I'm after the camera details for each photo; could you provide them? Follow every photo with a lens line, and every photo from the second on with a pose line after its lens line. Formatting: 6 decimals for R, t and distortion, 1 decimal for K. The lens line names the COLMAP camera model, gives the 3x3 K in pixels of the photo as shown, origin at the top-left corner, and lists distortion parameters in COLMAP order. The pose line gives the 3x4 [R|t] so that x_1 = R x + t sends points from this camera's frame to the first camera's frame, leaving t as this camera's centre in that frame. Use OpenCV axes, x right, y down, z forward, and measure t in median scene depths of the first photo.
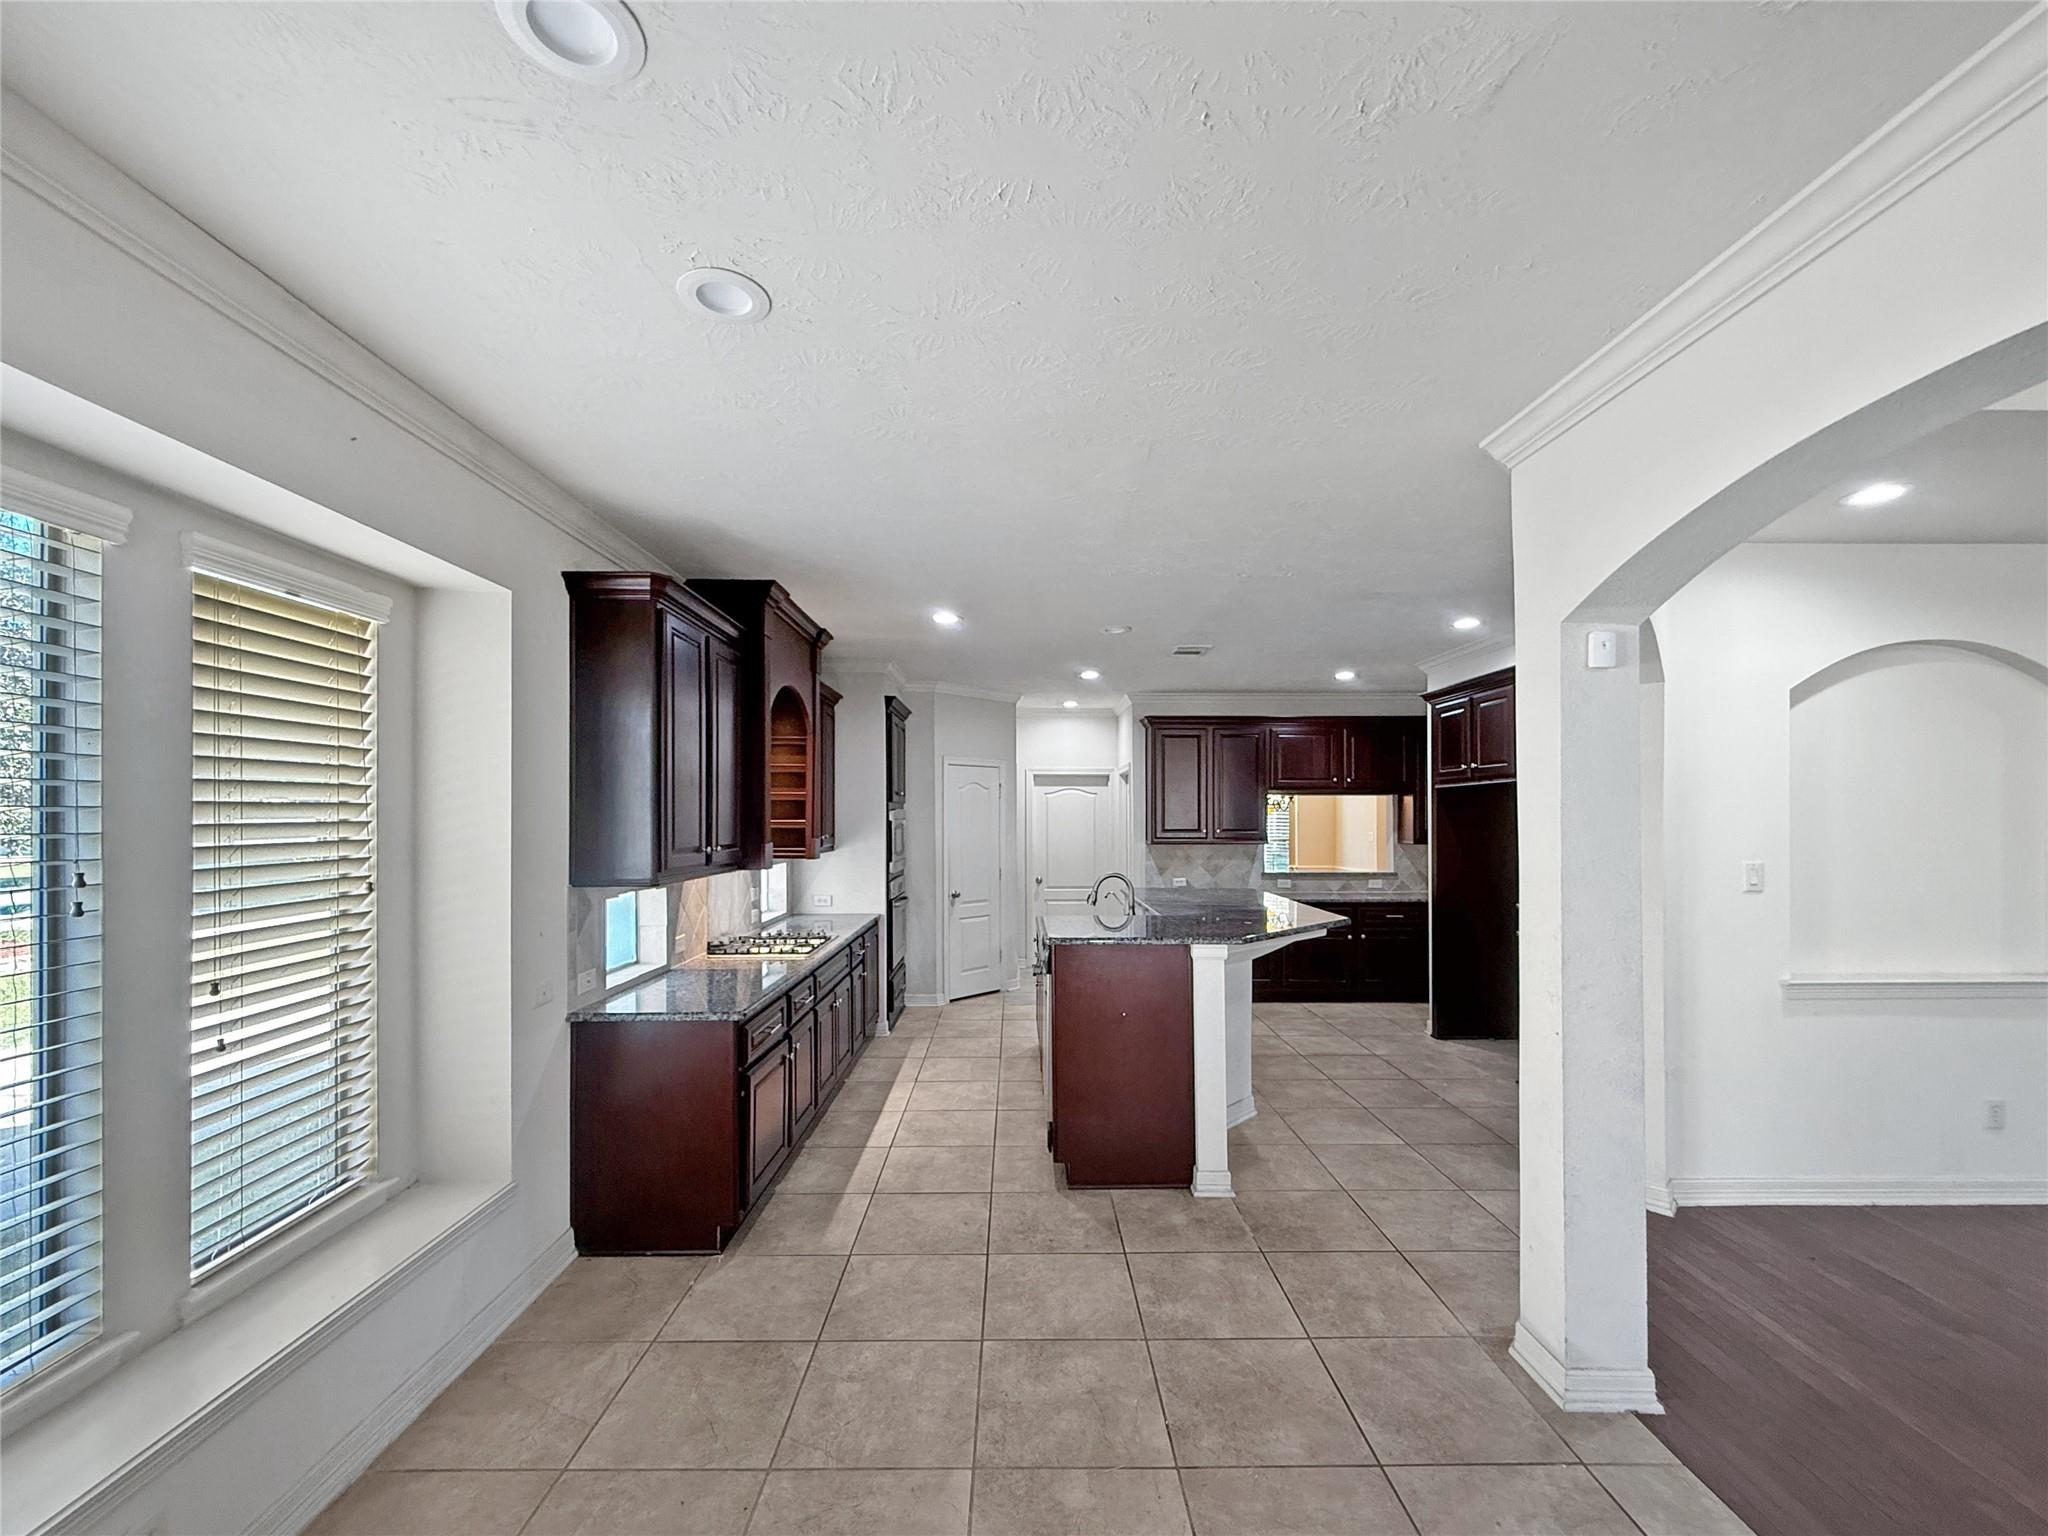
lens RADIAL K [[830.1, 0, 1020.2], [0, 830.1, 803.8], [0, 0, 1]] dist [-0.000689, 0.000058]
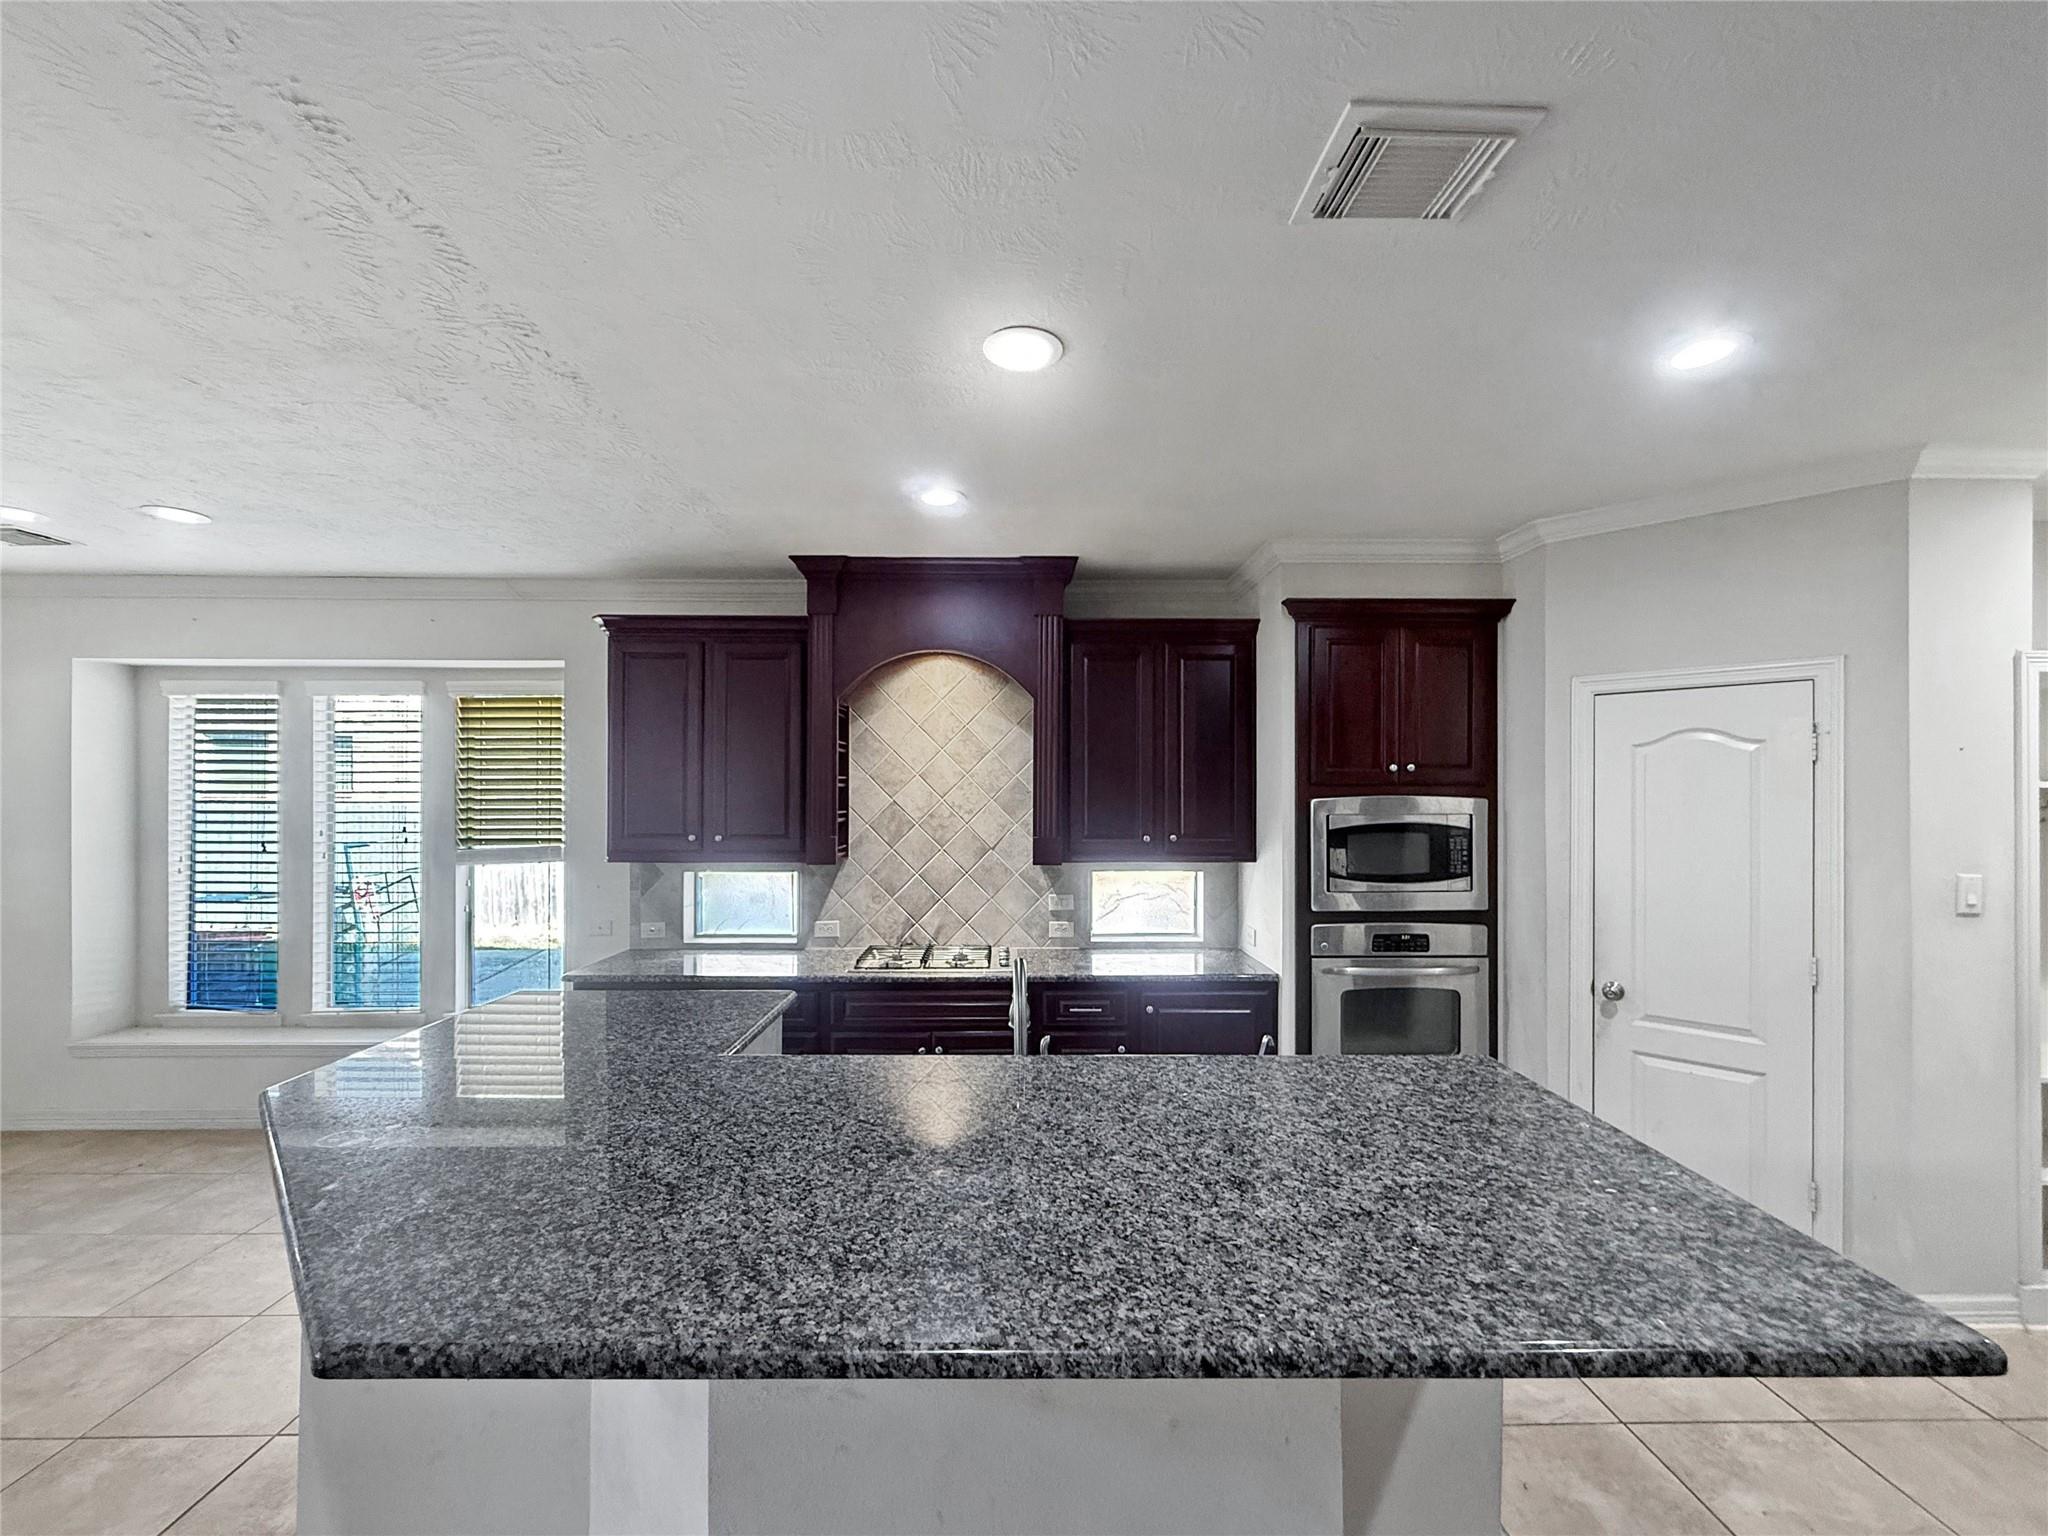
lens RADIAL K [[834.2, 0, 1025.7], [0, 834.2, 797.4], [0, 0, 1]] dist [-0.000704, -0.000045]
pose [[0.011502, 0.004424, -0.999924, 0.417959], [0.011920, 0.999919, 0.004561, 0.001360], [0.999863, -0.011971, 0.011448, 0.813326]]
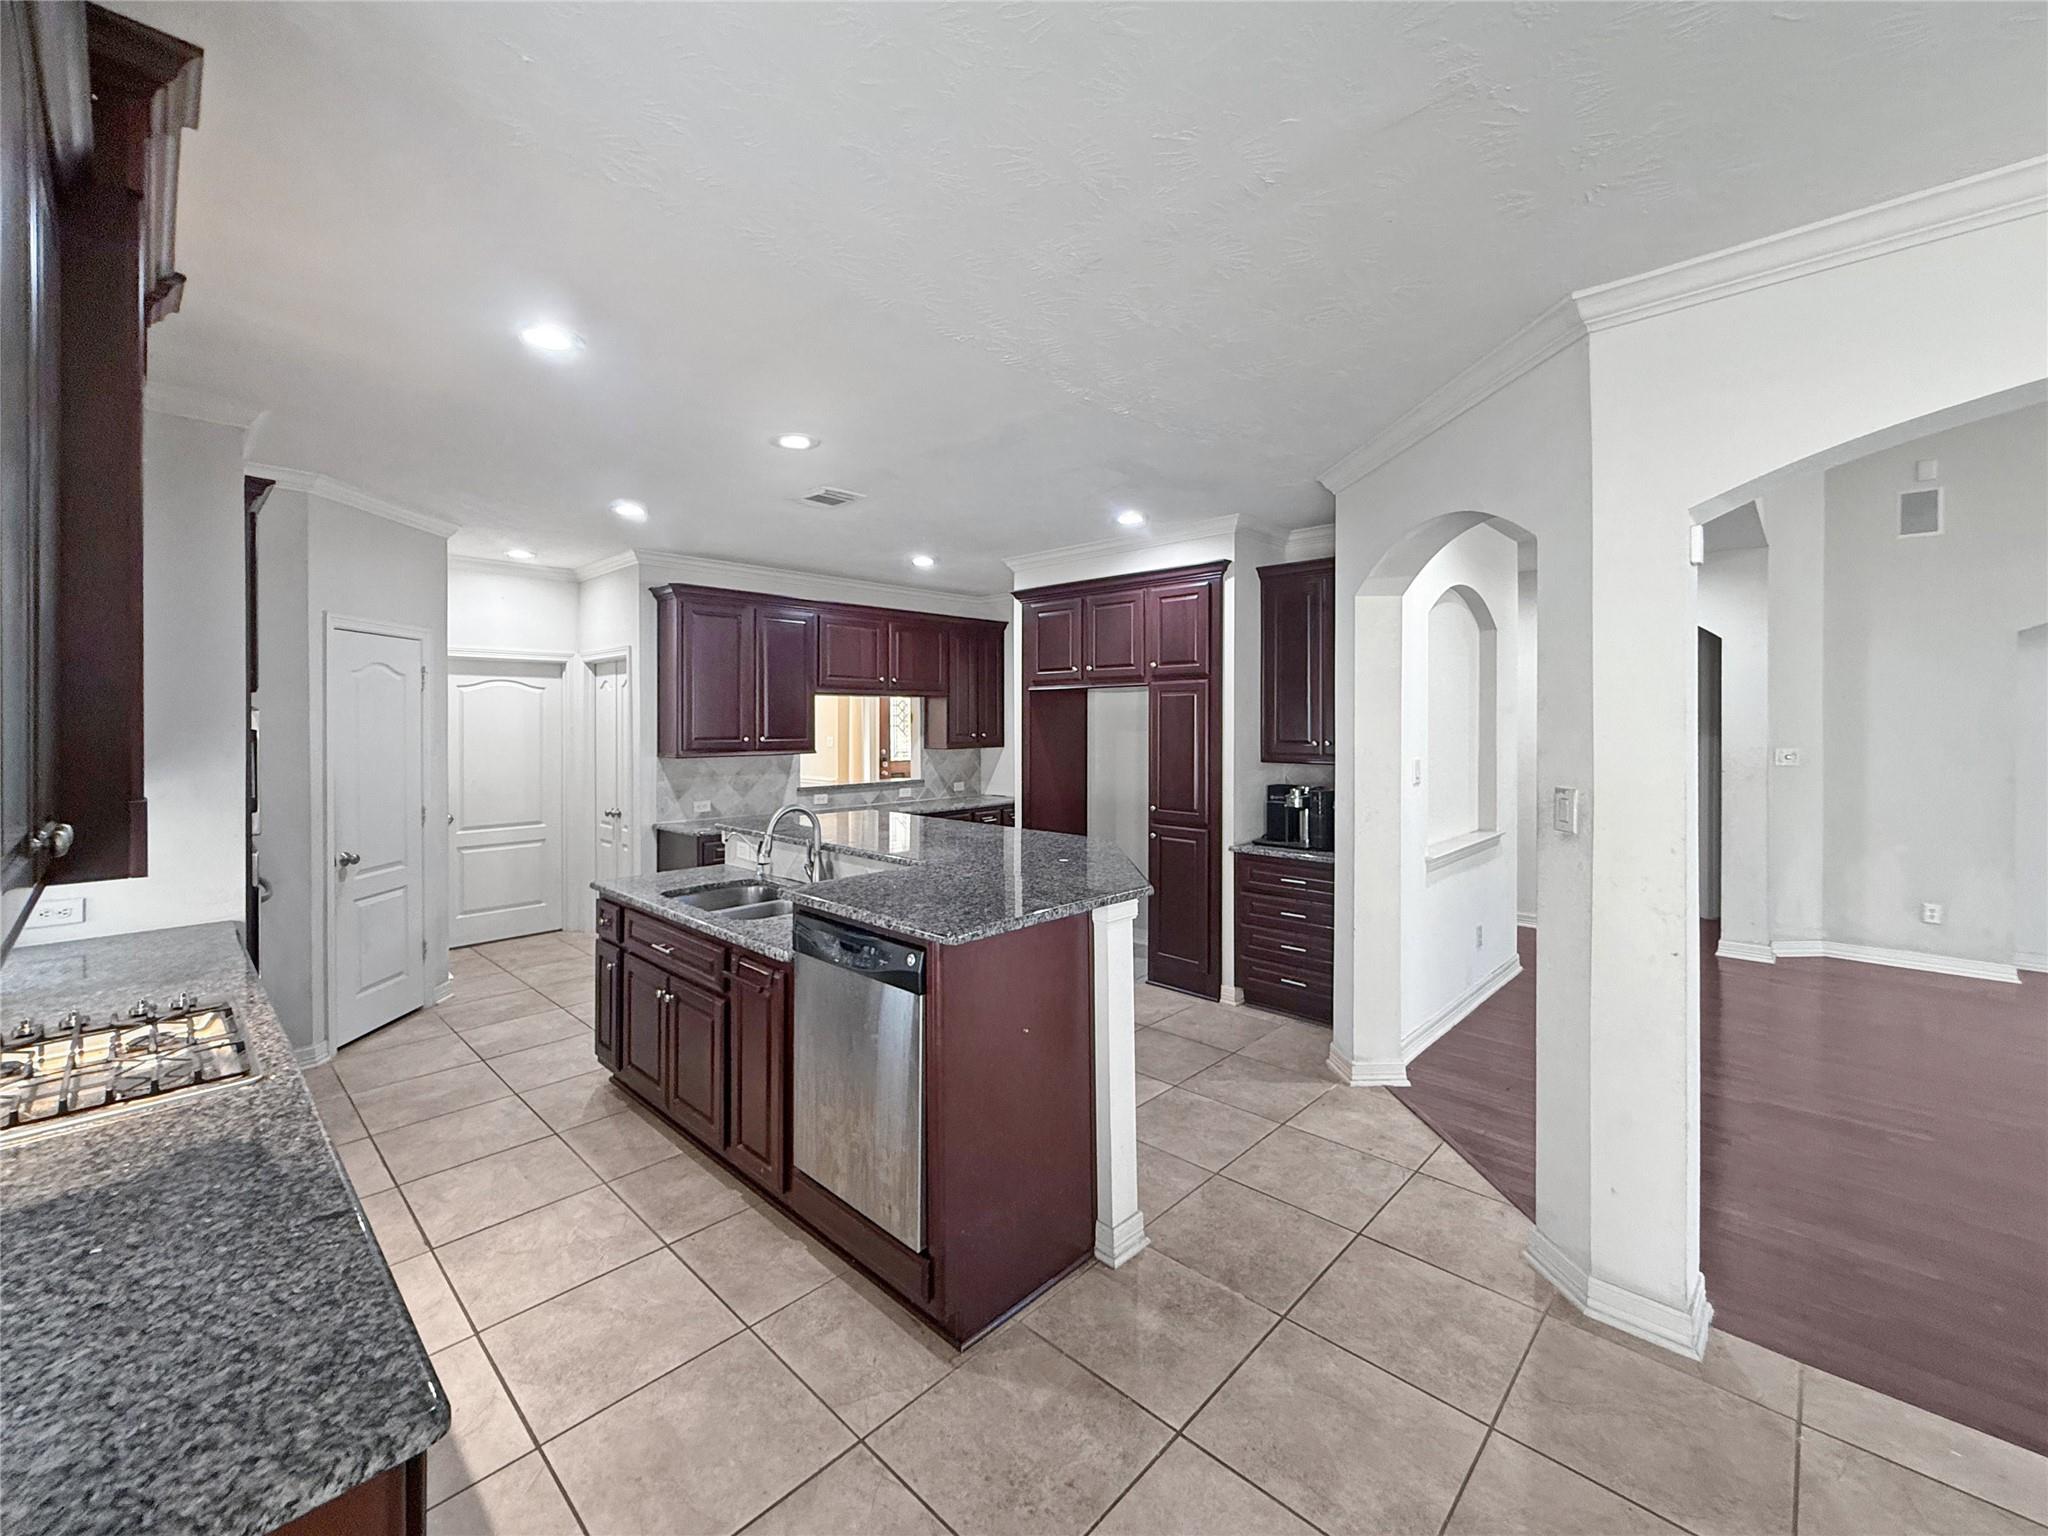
lens RADIAL K [[839.2, 0, 1013.9], [0, 839.2, 715.9], [0, 0, 1]] dist [-0.000328, -0.000136]
pose [[0.699684, 0.001613, 0.714450, -0.200047], [-0.009022, 0.999938, 0.006578, 0.004397], [-0.714395, -0.011048, 0.699655, 0.327706]]
